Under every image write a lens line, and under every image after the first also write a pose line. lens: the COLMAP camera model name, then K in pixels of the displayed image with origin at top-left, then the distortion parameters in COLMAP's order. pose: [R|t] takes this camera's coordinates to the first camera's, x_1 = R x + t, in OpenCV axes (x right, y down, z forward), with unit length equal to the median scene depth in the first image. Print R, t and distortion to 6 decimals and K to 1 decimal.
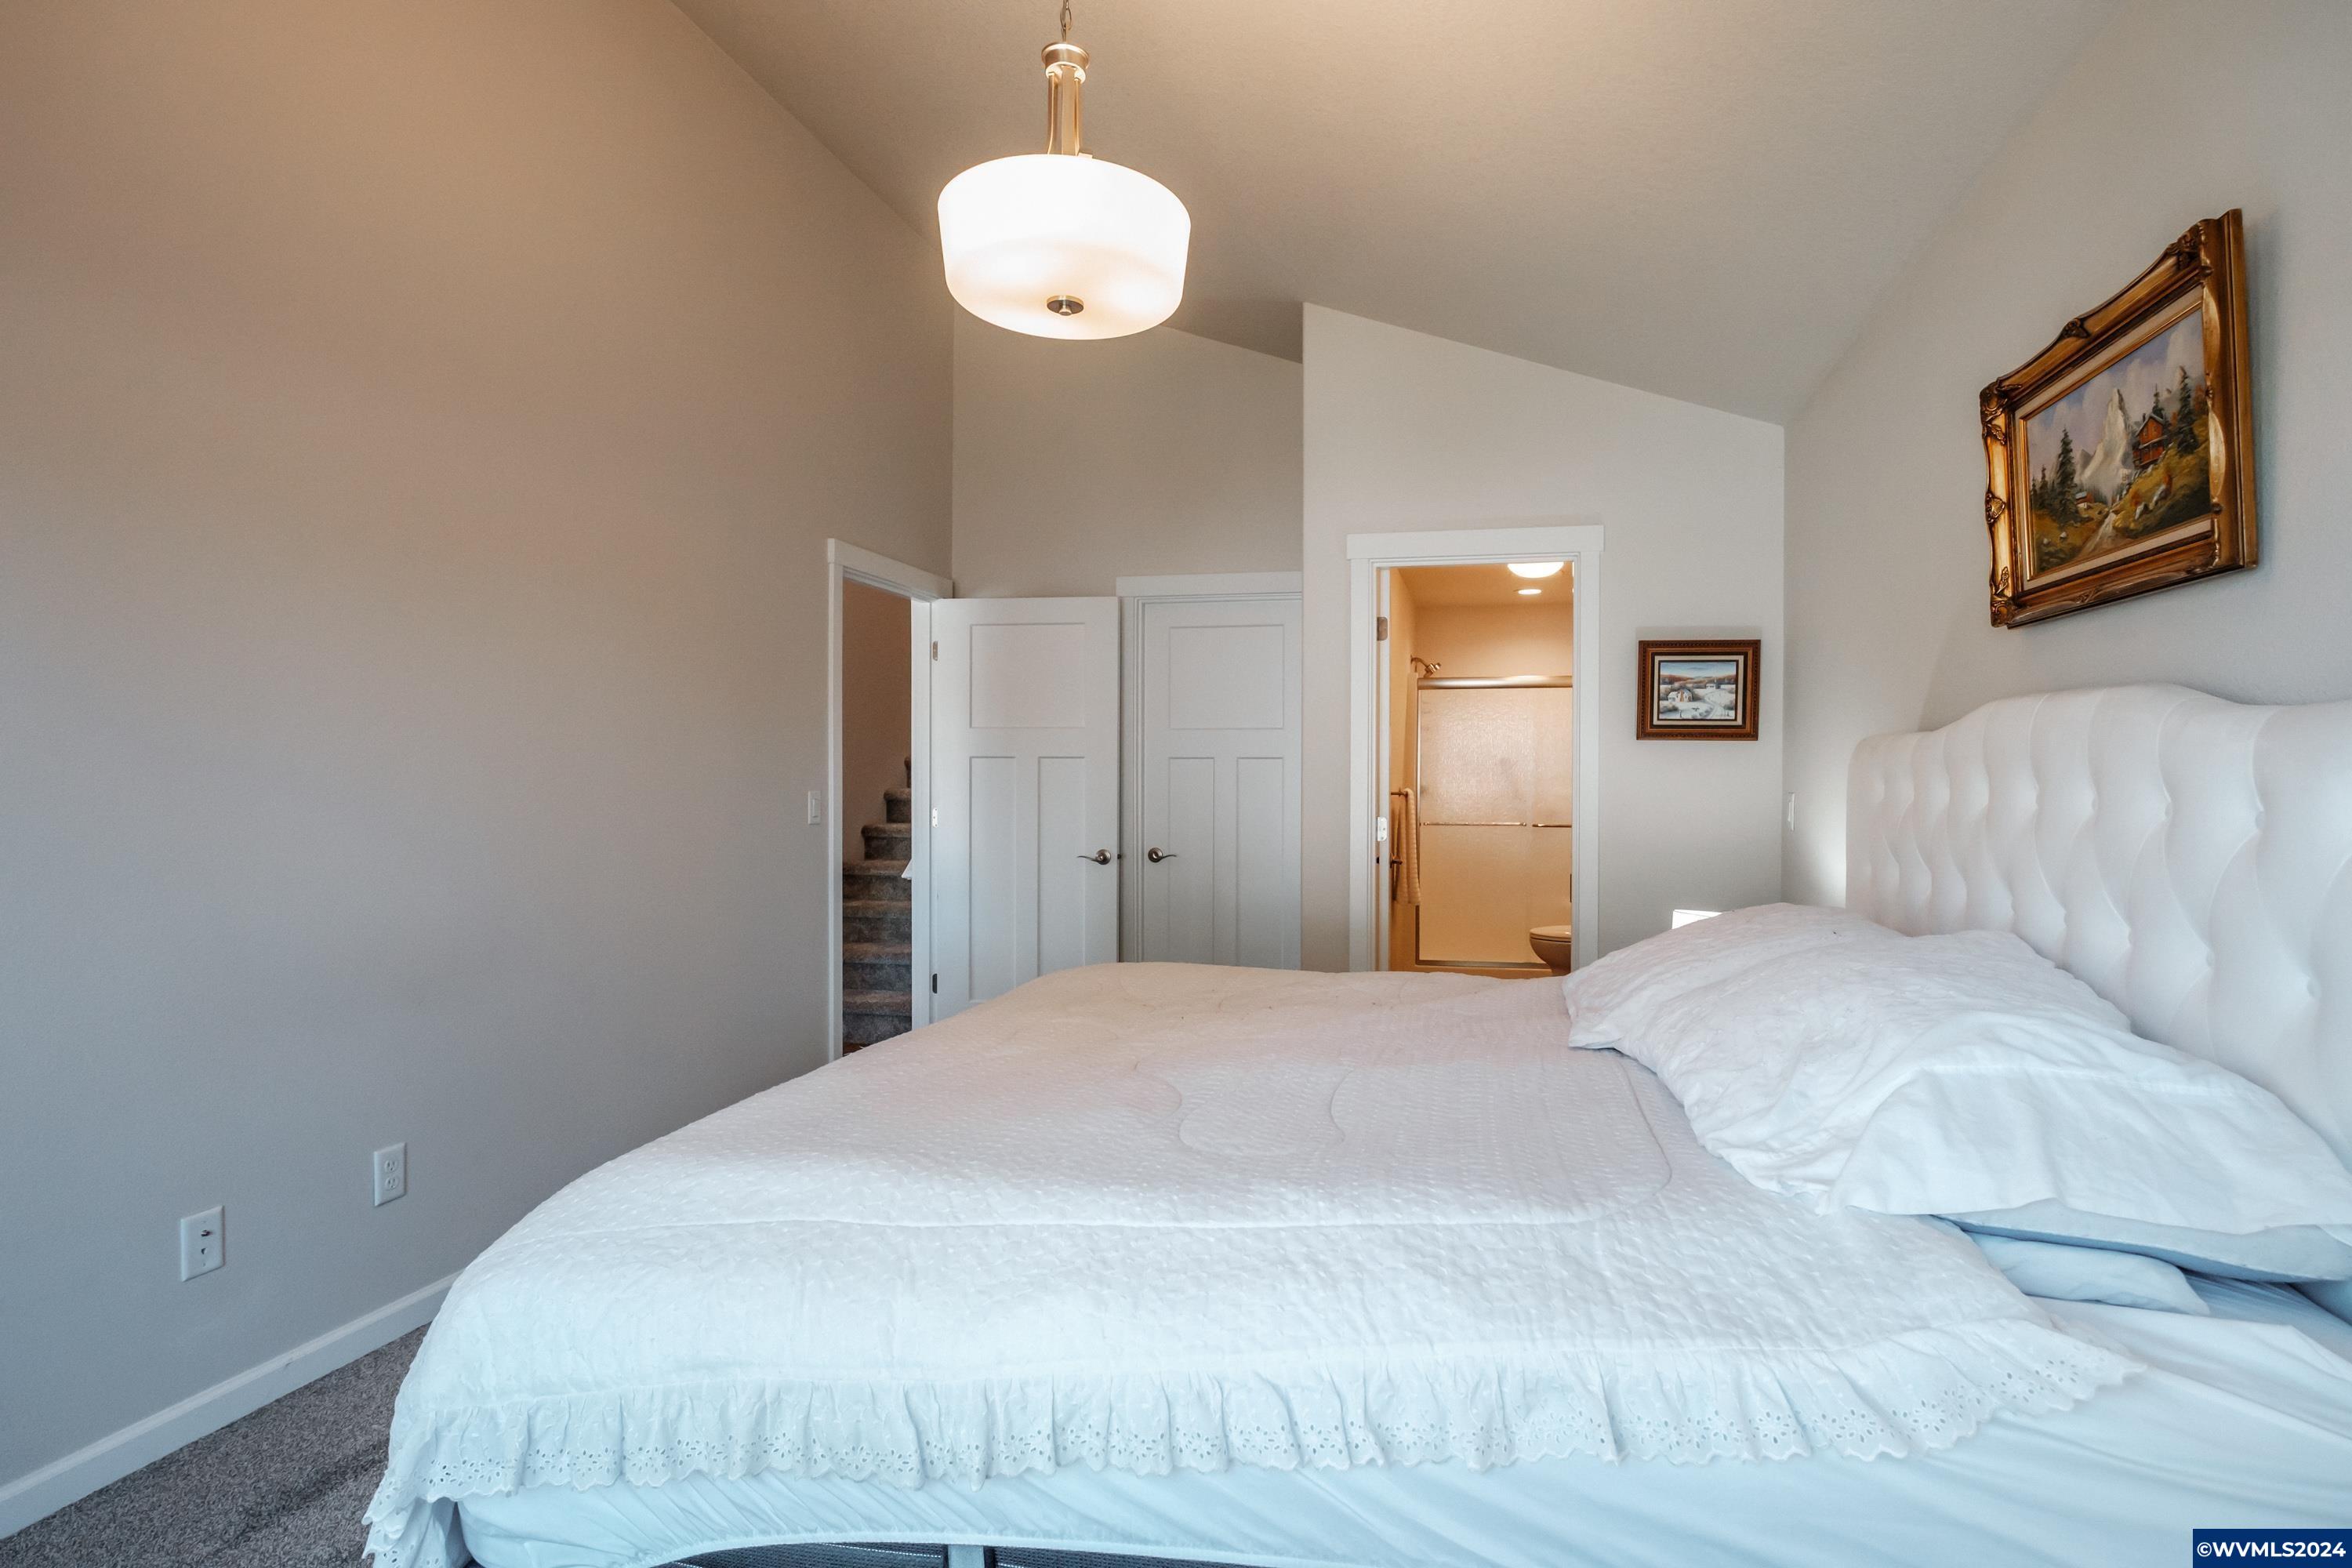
lens RADIAL K [[1216.2, 0, 1252.7], [0, 1216.2, 801.5], [0, 0, 1]] dist [-0.006666, -0.000862]
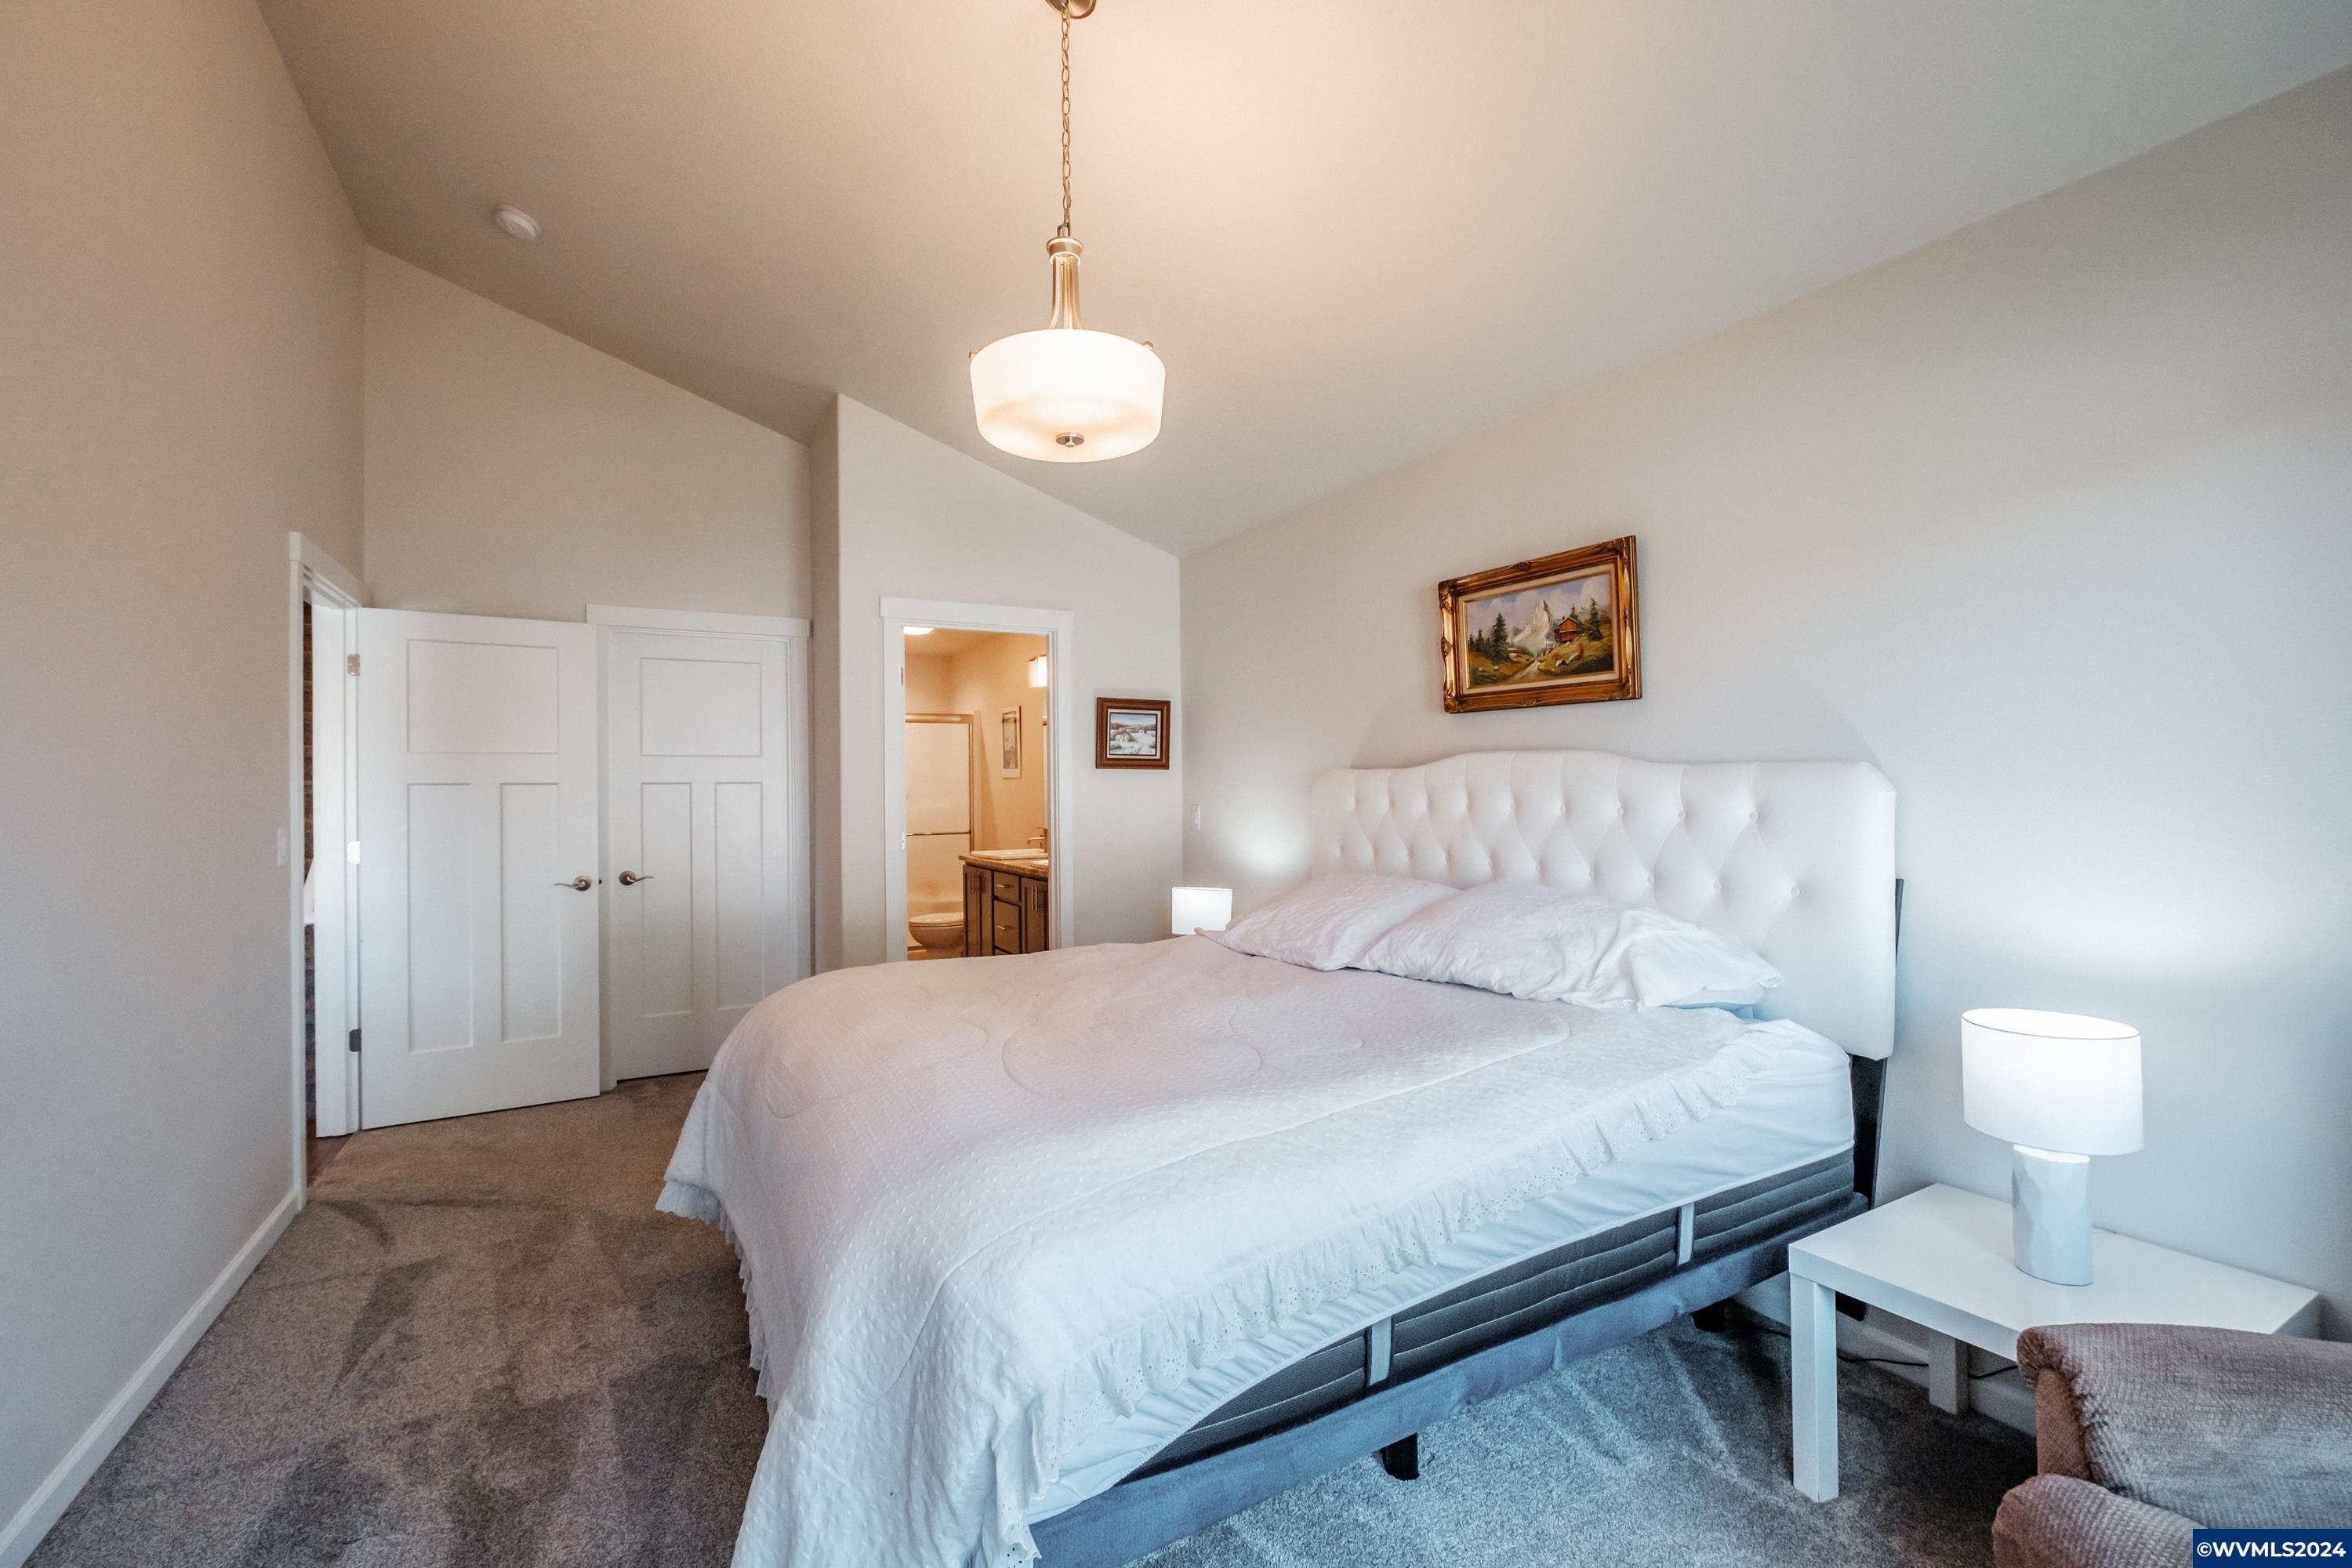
lens RADIAL K [[1022.2, 0, 1183.9], [0, 1022.2, 784.0], [0, 0, 1]] dist [-0.001686, -0.000094]
pose [[0.759369, -0.008550, 0.650604, -0.714961], [0.025636, 0.999530, -0.016787, -0.022035], [-0.650155, 0.029427, 0.759231, 0.100425]]
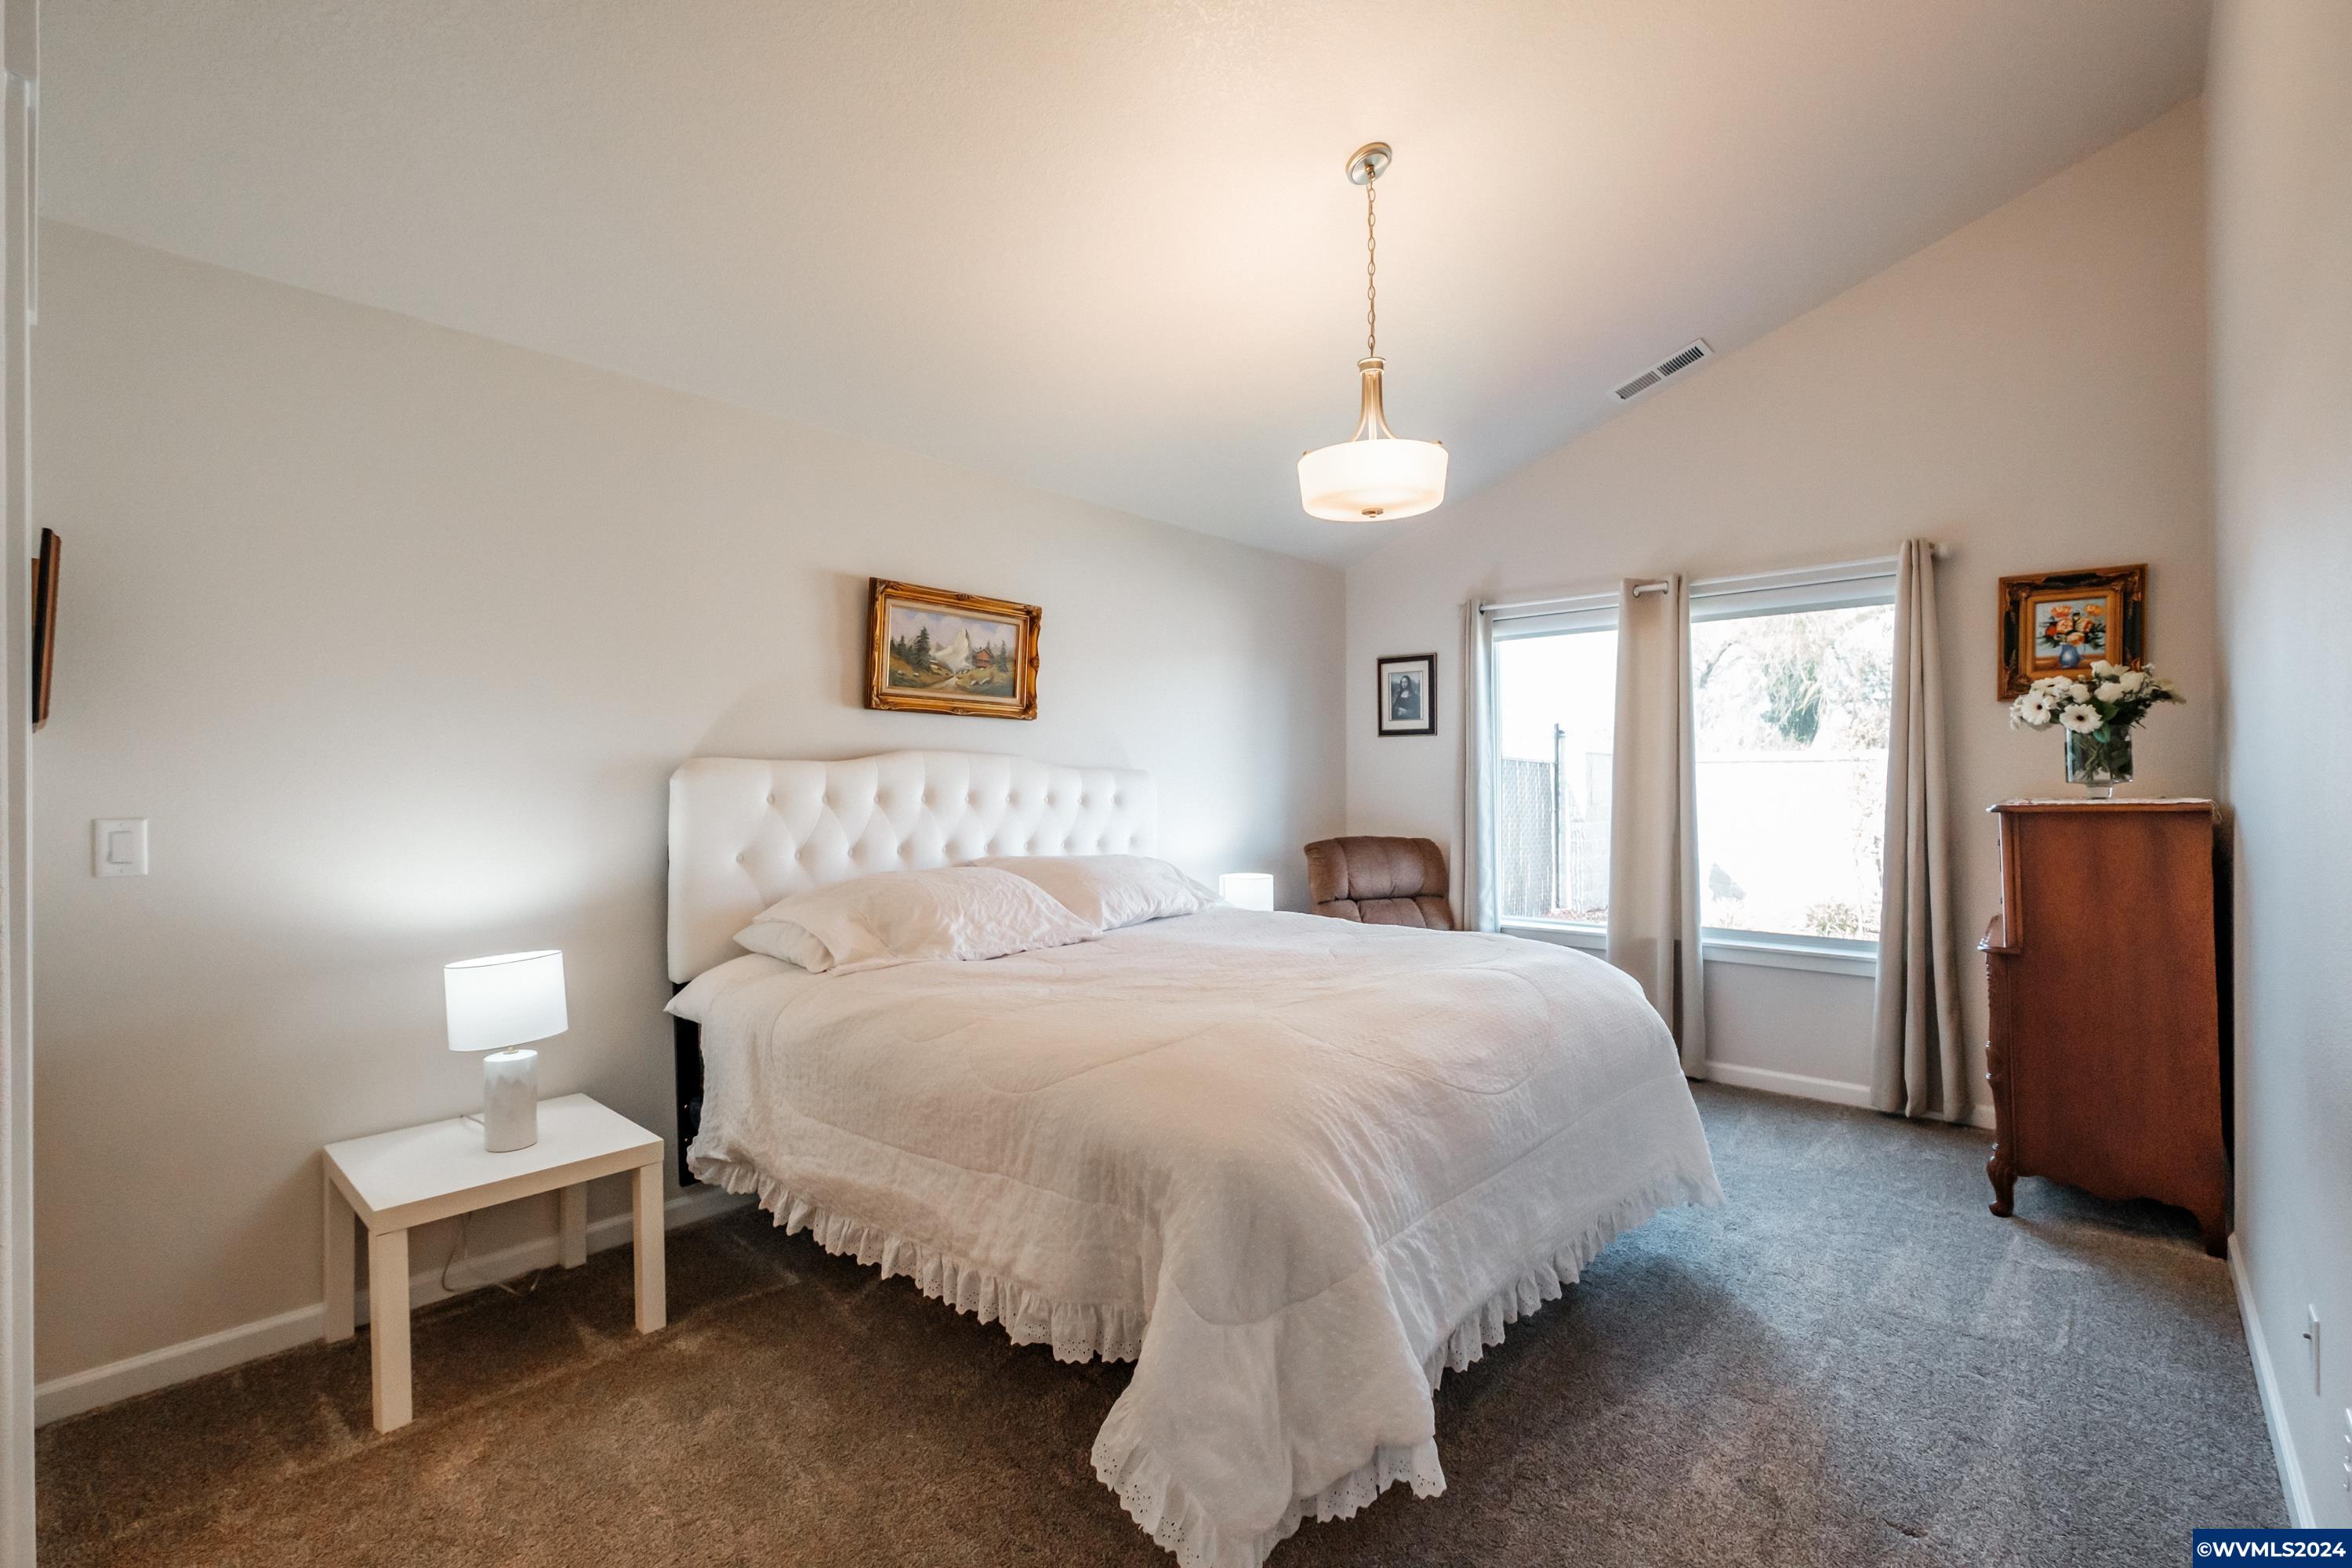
lens RADIAL K [[1022.2, 0, 1183.9], [0, 1022.2, 784.0], [0, 0, 1]] dist [-0.001686, -0.000094]
pose [[-0.862900, -0.002668, 0.505367, -0.600231], [0.009001, 0.999746, 0.020647, -0.059163], [-0.505294, 0.022365, -0.862657, 2.193702]]
